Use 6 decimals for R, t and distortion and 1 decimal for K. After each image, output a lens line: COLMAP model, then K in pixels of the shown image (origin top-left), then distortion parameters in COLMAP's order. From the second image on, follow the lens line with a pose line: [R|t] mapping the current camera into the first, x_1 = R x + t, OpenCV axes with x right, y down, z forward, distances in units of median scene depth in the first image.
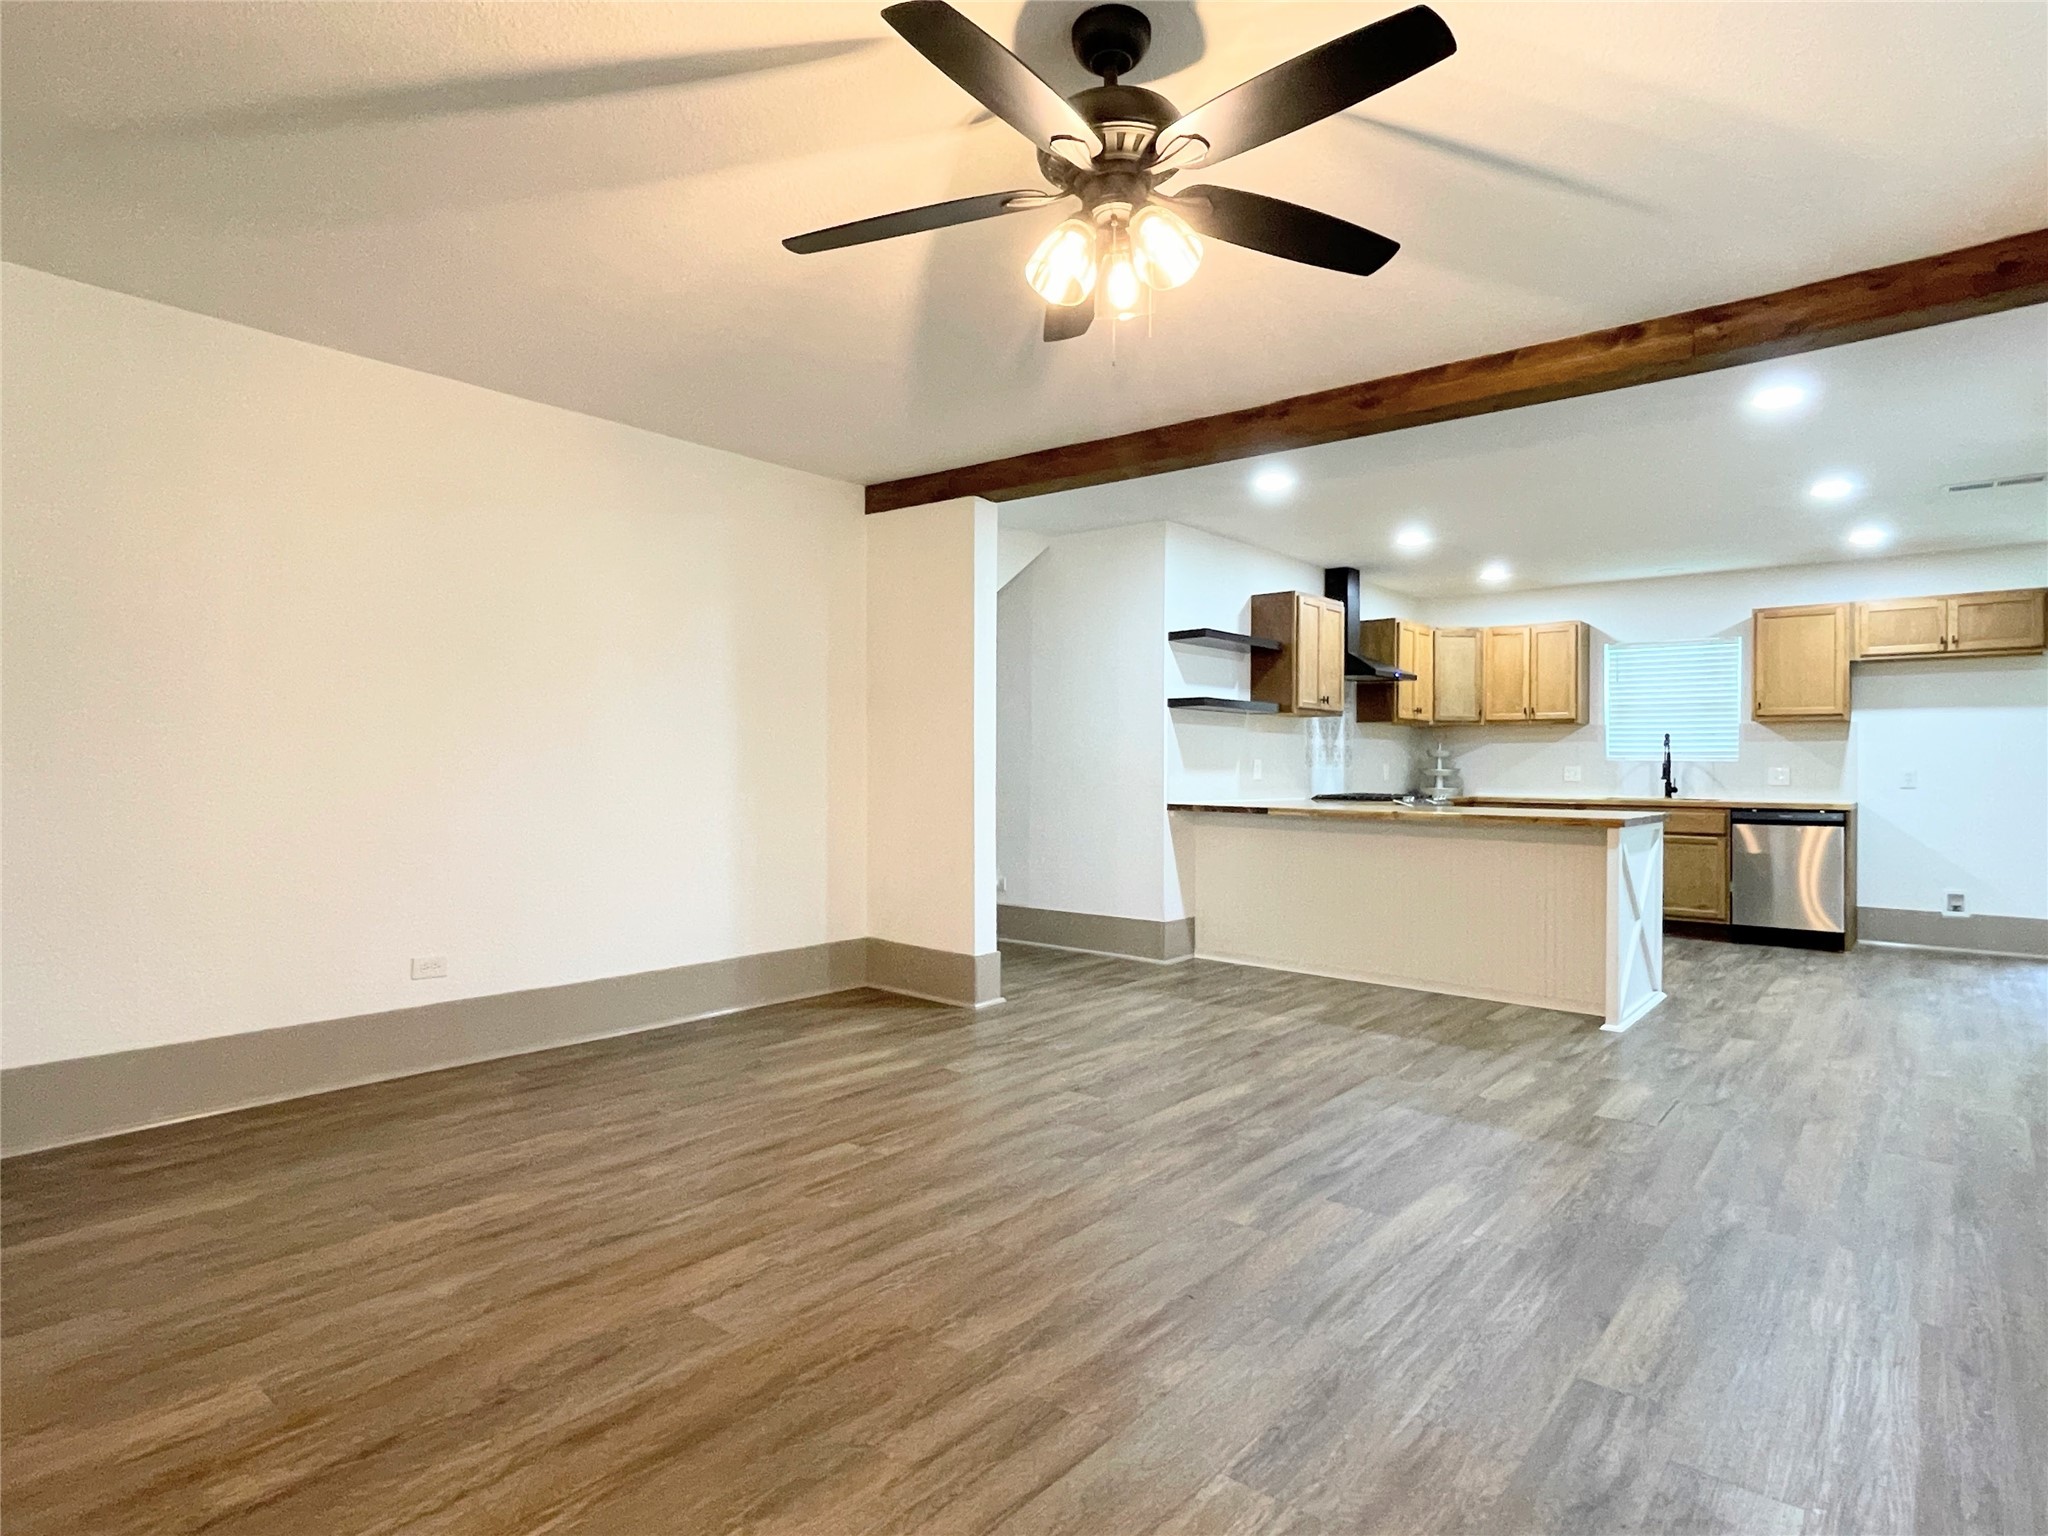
lens RADIAL K [[1106.3, 0, 1015.6], [0, 1106.3, 764.5], [0, 0, 1]] dist [-0.002145, 0.000731]
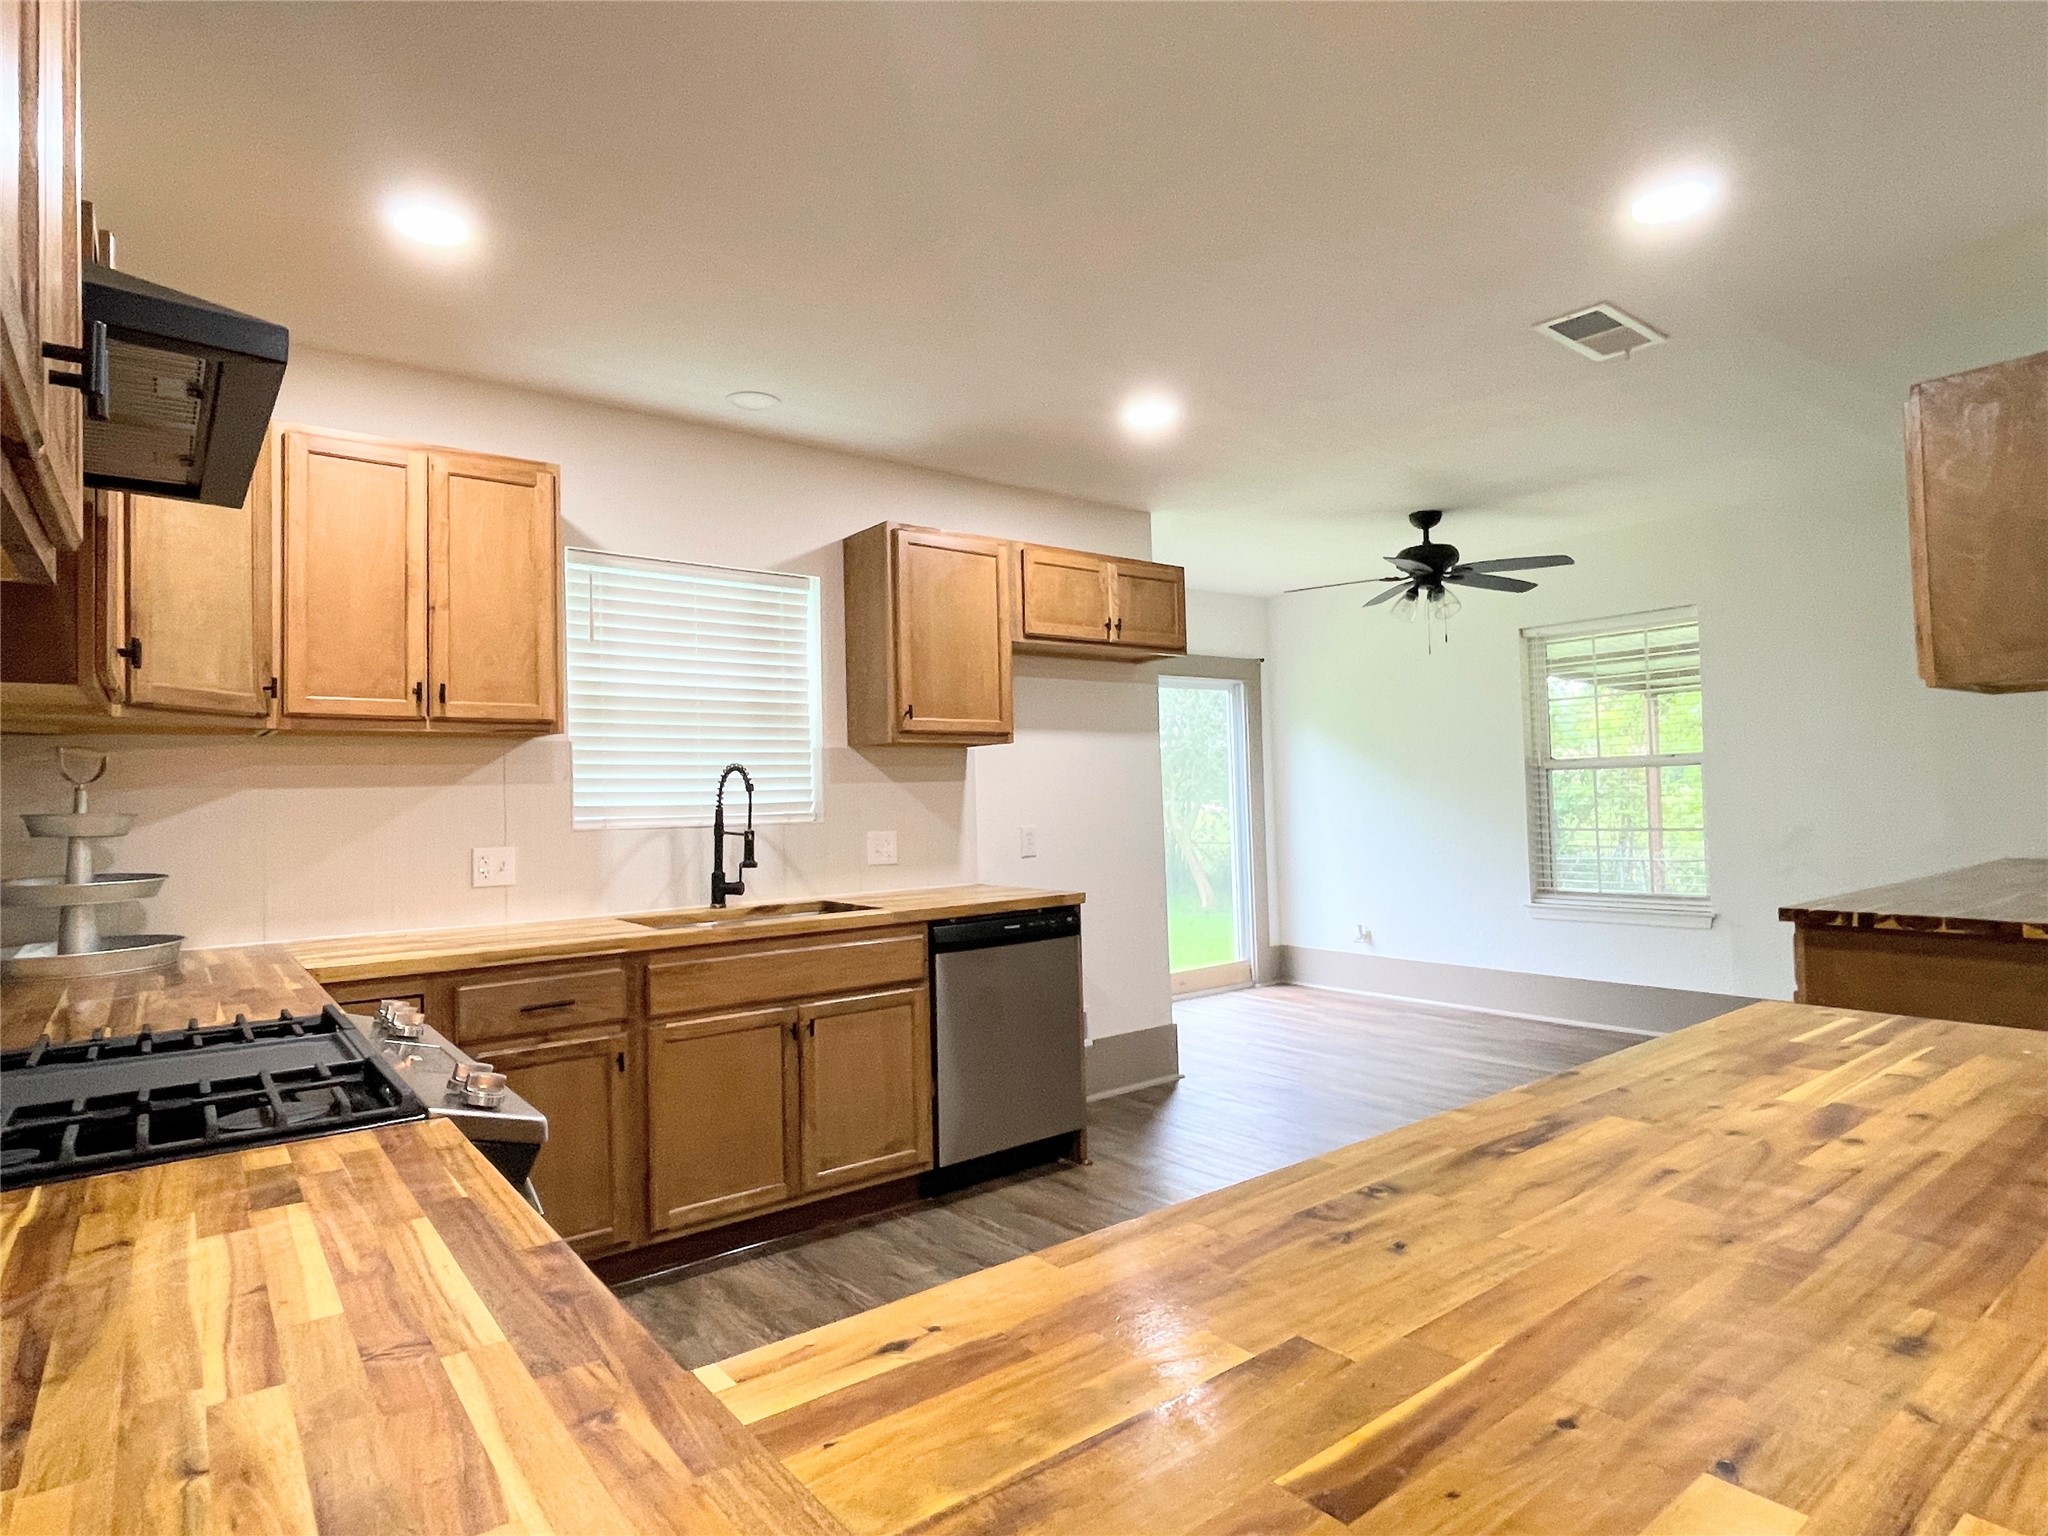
lens RADIAL K [[1106.3, 0, 1028.1], [0, 1106.3, 766.8], [0, 0, 1]] dist [-0.002145, 0.000731]
pose [[0.202603, 0.021594, 0.979023, 0.178816], [0.028684, 0.999197, -0.027975, -0.011254], [-0.978841, 0.033750, 0.201821, 0.808316]]
